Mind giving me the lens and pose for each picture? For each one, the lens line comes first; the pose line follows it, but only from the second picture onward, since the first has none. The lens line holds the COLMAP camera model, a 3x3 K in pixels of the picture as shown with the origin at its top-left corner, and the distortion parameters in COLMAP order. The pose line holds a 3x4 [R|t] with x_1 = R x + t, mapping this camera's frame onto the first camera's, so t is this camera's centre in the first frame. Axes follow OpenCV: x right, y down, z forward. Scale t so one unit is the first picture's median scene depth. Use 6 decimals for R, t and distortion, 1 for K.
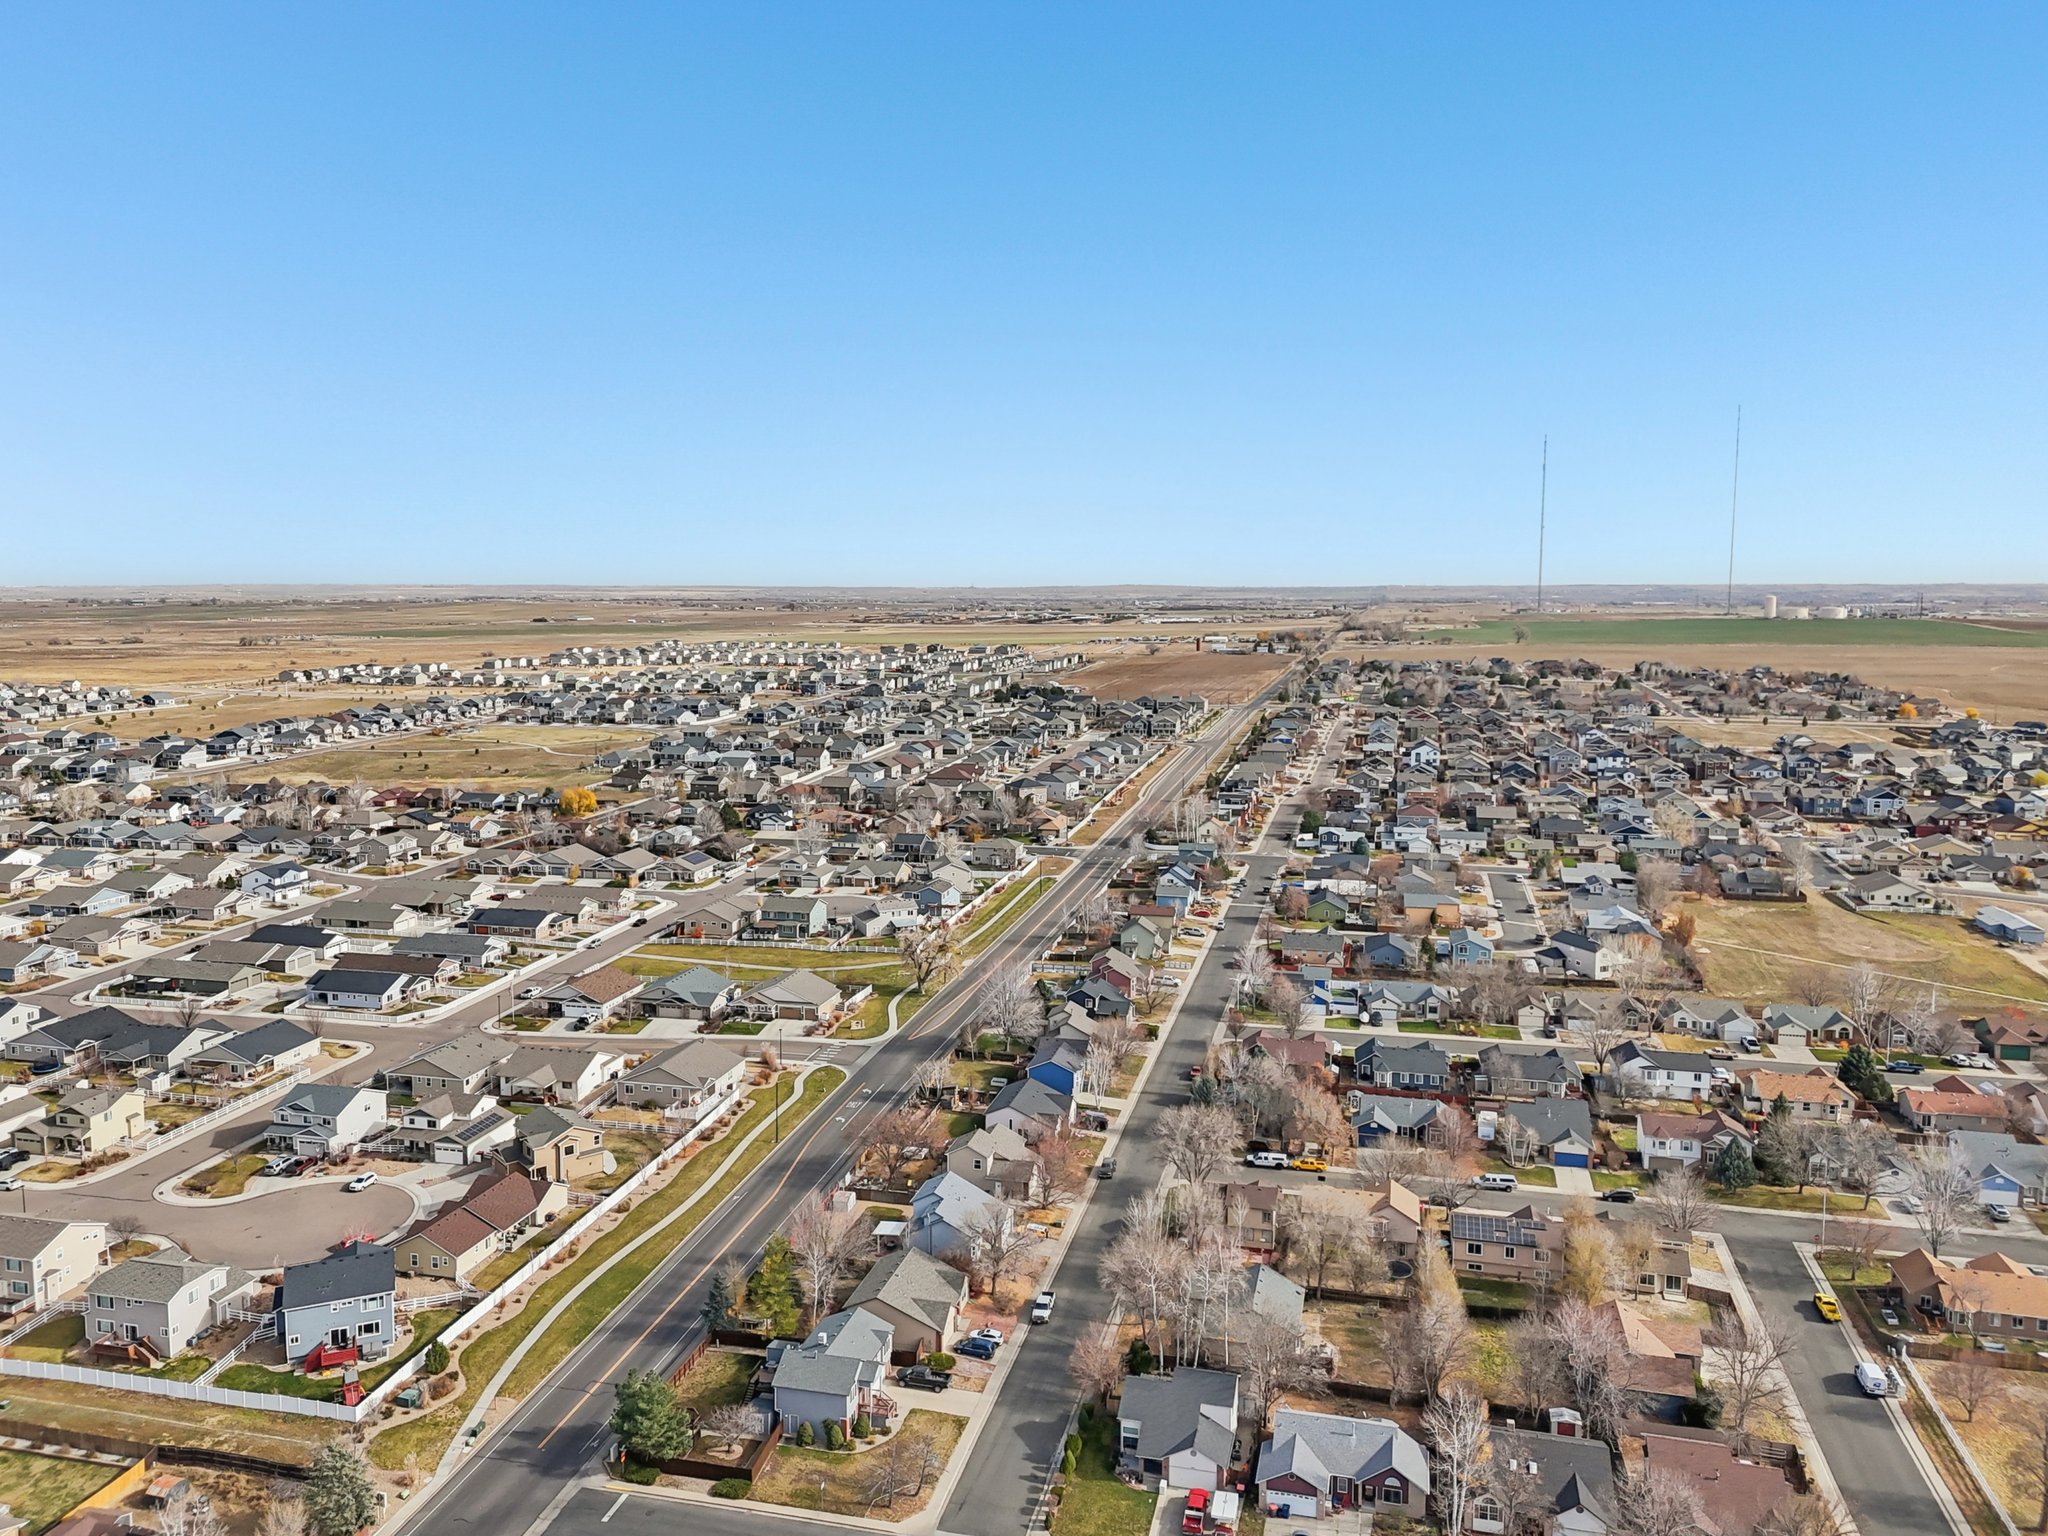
lens RADIAL K [[1518.1, 0, 1021.1], [0, 1518.1, 748.6], [0, 0, 1]] dist [0.085057, -0.073839]
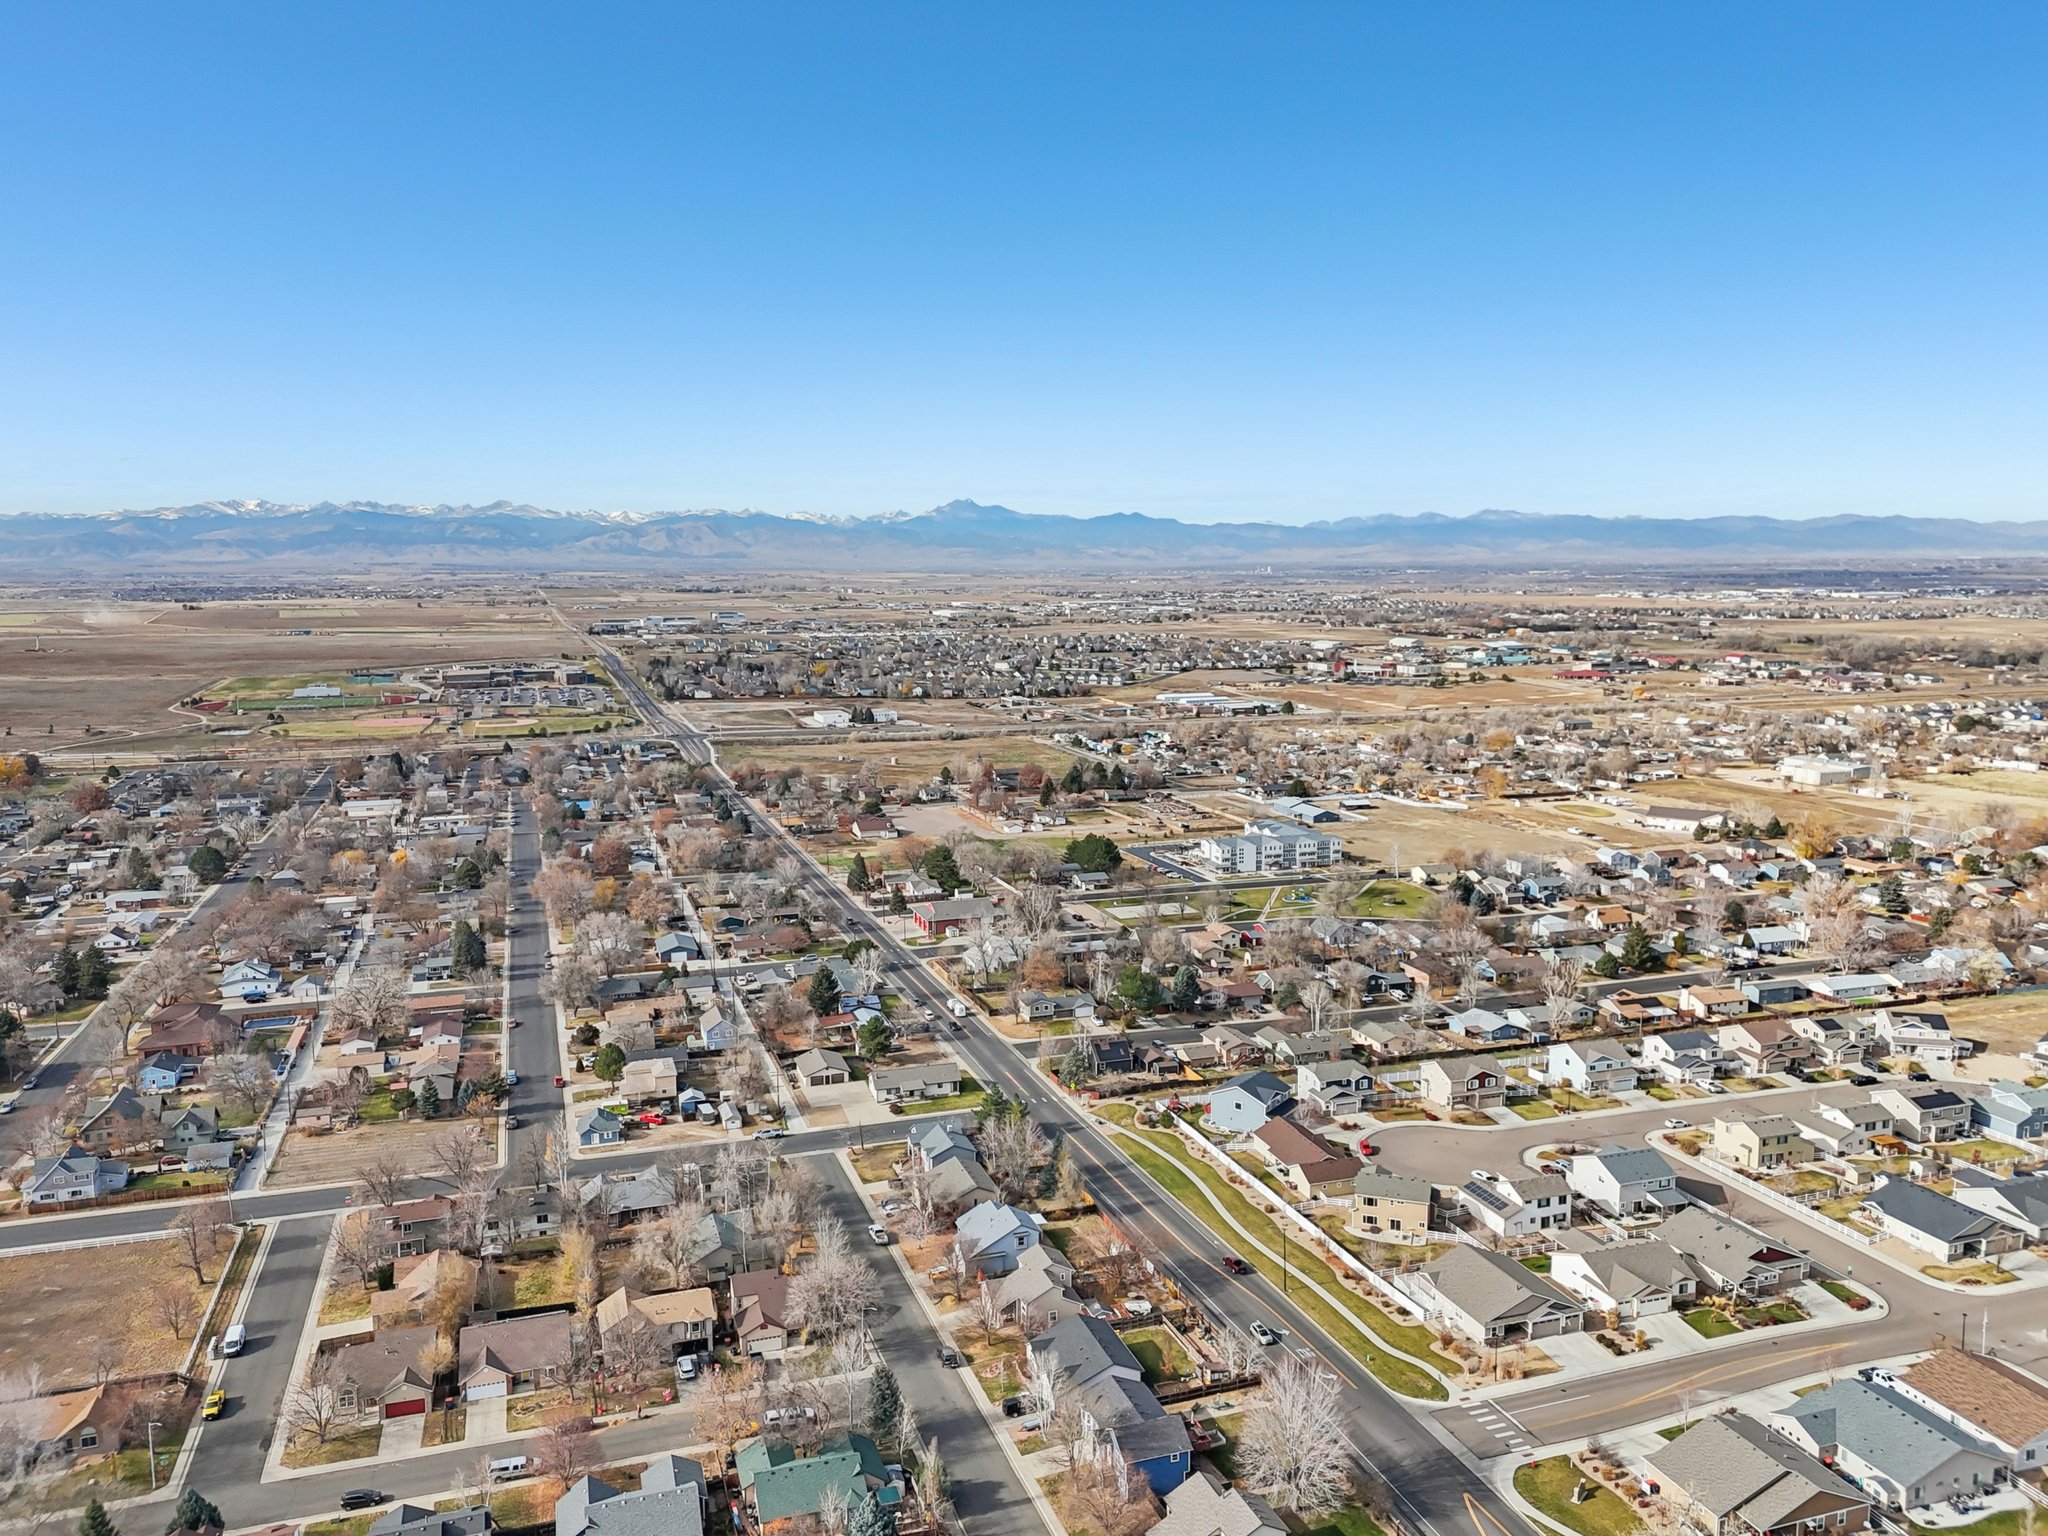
lens RADIAL K [[1518.4, 0, 1039.3], [0, 1518.4, 770.2], [0, 0, 1]] dist [0.113596, -0.122954]
pose [[-0.840617, 0.077747, -0.536021, 0.358324], [-0.056341, 0.971724, 0.229299, -0.209307], [0.538692, 0.222953, -0.812468, 1.279731]]
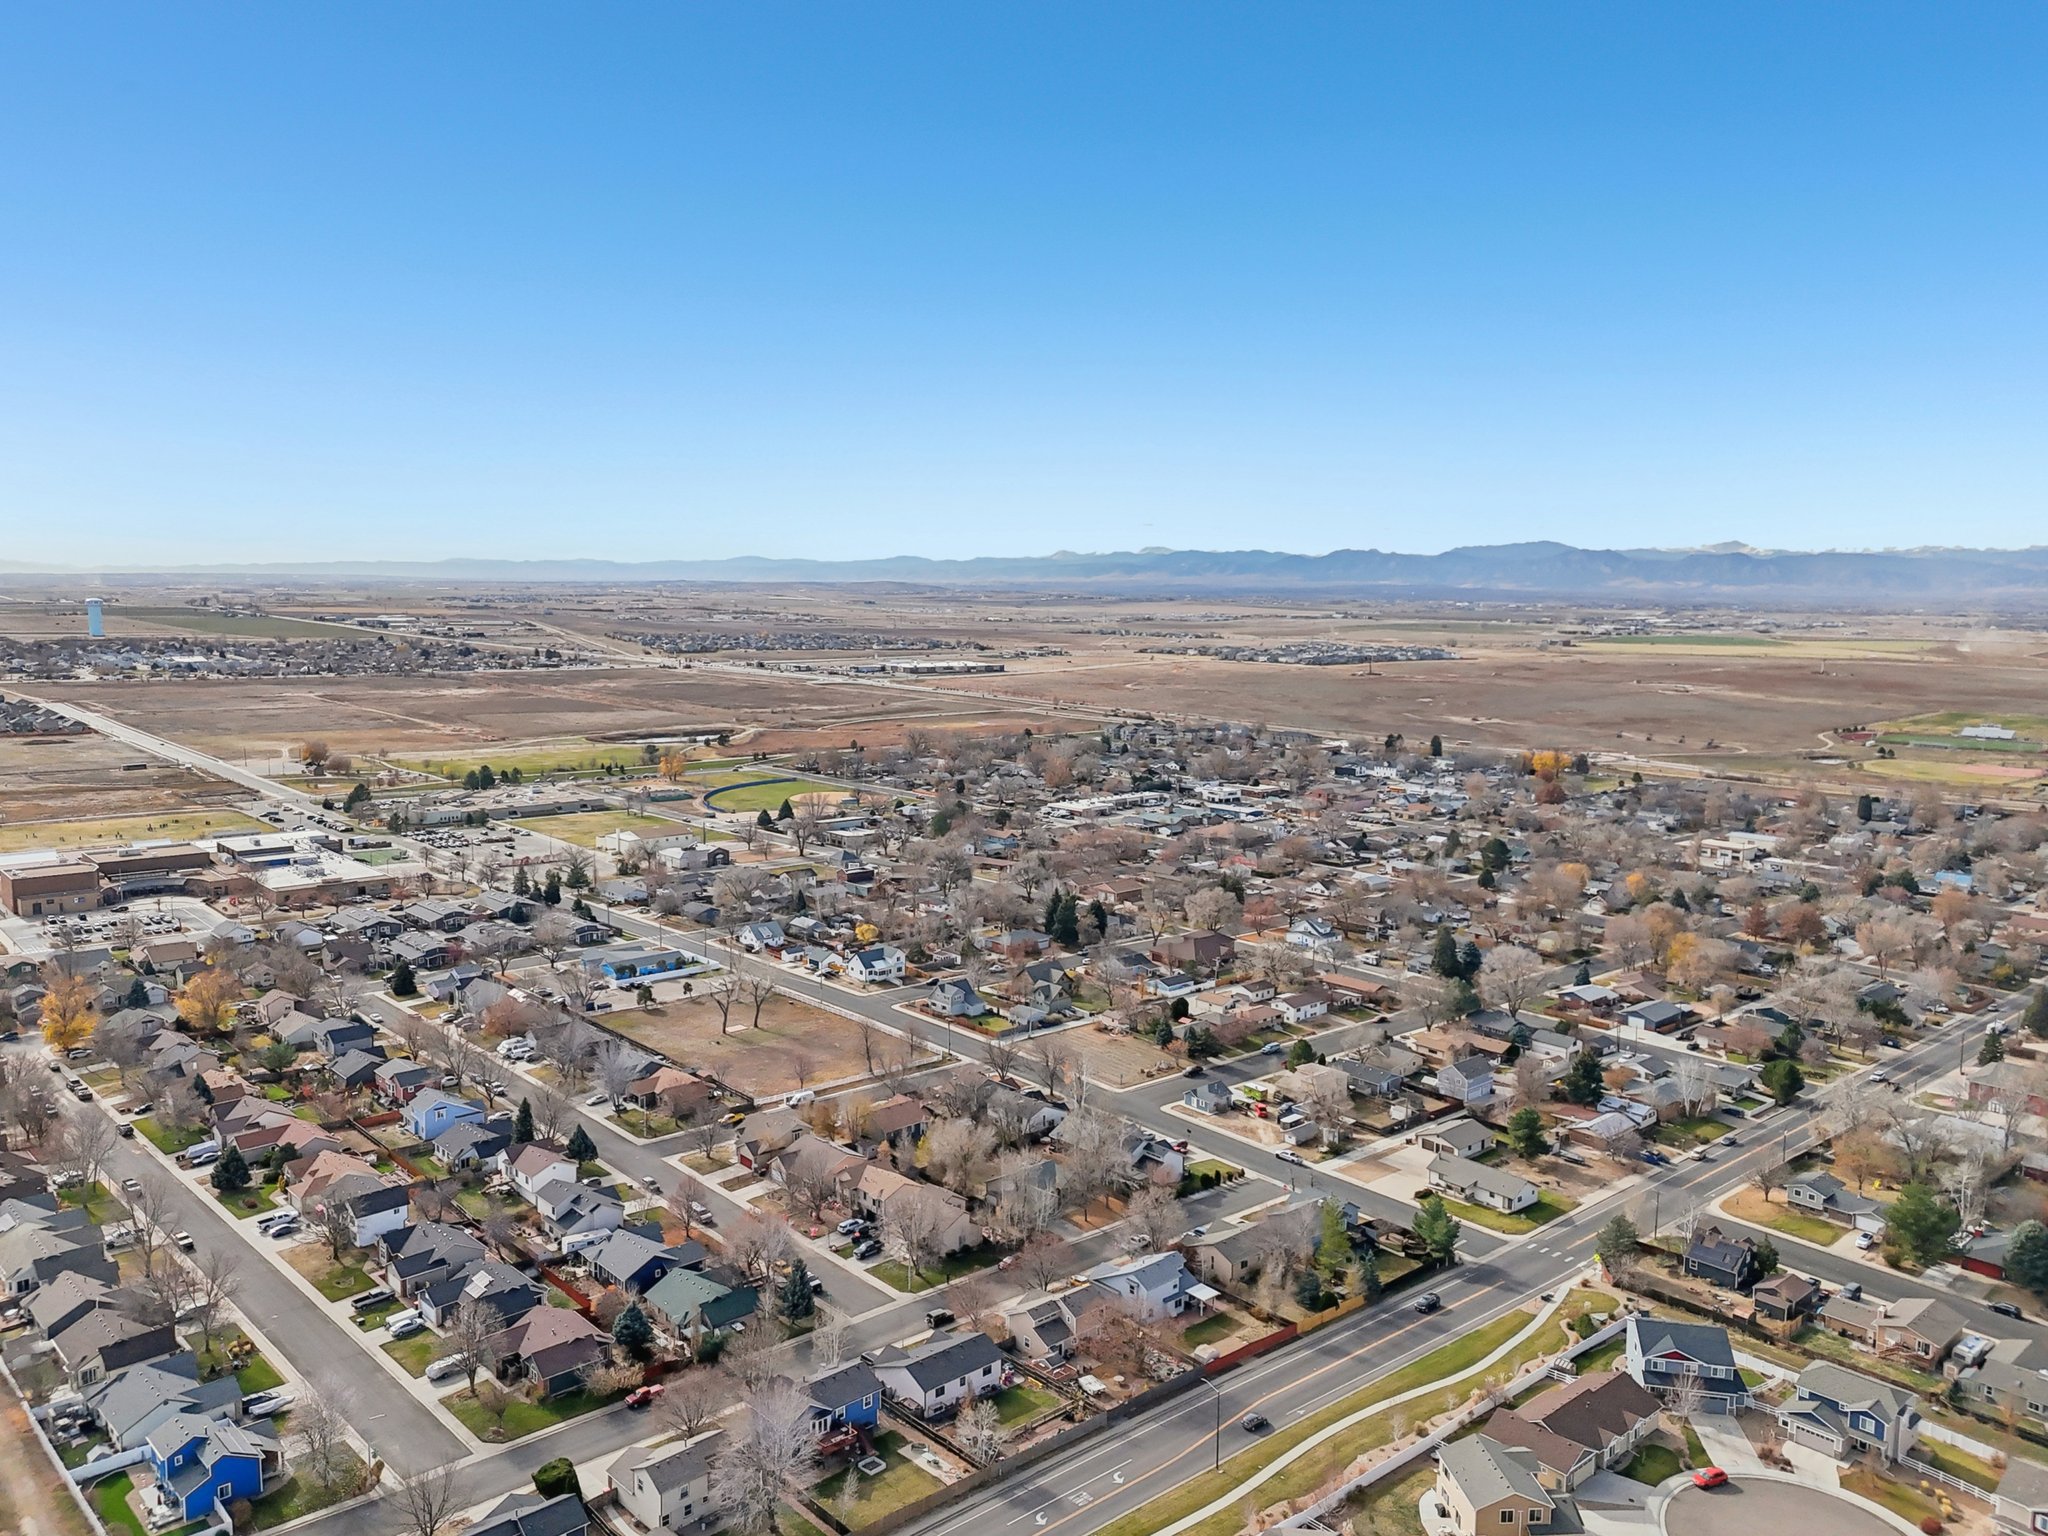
lens RADIAL K [[1518.1, 0, 1021.1], [0, 1518.1, 748.6], [0, 0, 1]] dist [0.085057, -0.073839]
pose [[-0.827573, -0.069278, 0.557067, -0.390404], [0.053153, 0.978227, 0.200618, -0.213472], [-0.558836, 0.195636, -0.805872, 1.282374]]
